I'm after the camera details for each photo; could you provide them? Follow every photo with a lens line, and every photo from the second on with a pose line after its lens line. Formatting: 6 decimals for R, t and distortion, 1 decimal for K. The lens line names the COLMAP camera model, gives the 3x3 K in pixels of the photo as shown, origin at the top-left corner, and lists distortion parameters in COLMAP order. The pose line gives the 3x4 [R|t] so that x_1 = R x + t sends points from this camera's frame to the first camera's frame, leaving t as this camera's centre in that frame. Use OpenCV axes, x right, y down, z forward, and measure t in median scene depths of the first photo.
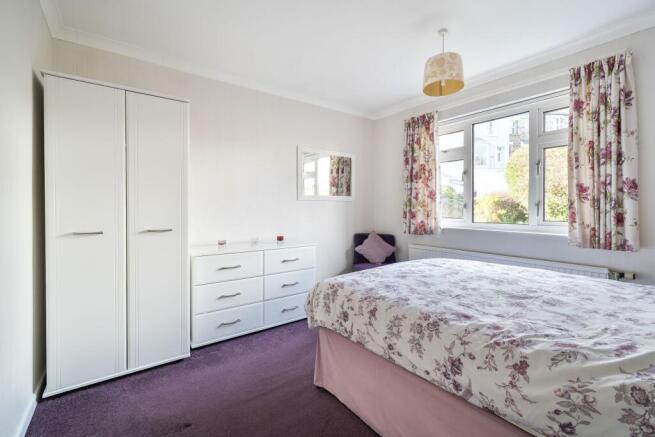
lens RADIAL K [[278.6, 0, 326.9], [0, 278.6, 214.4], [0, 0, 1]] dist [-0.001590, 0.000125]
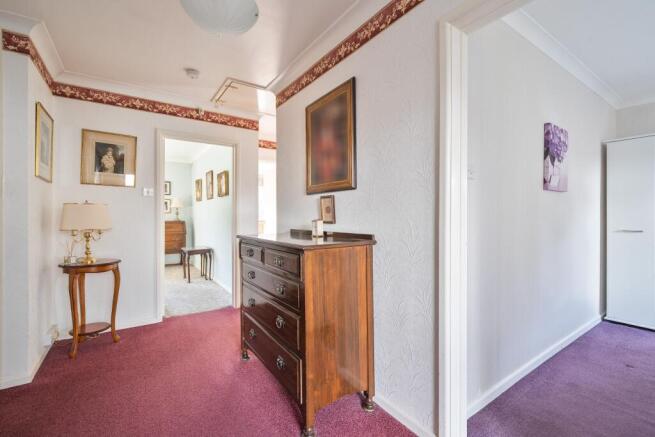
lens RADIAL K [[278.6, 0, 326.9], [0, 278.6, 214.4], [0, 0, 1]] dist [-0.001590, 0.000125]
pose [[-0.012593, -0.008315, -0.999886, 0.506701], [-0.019437, 0.999779, -0.008070, 0.011511], [0.999732, 0.019334, -0.012752, -0.493895]]
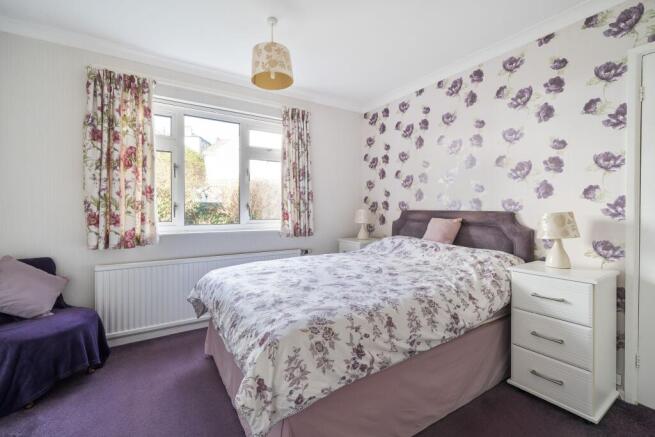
lens RADIAL K [[278.6, 0, 326.9], [0, 278.6, 214.4], [0, 0, 1]] dist [-0.001590, 0.000125]
pose [[0.099965, -0.017319, 0.994840, -0.473778], [0.022477, 0.999633, 0.015144, -0.014217], [-0.994737, 0.020847, 0.100318, 0.692375]]
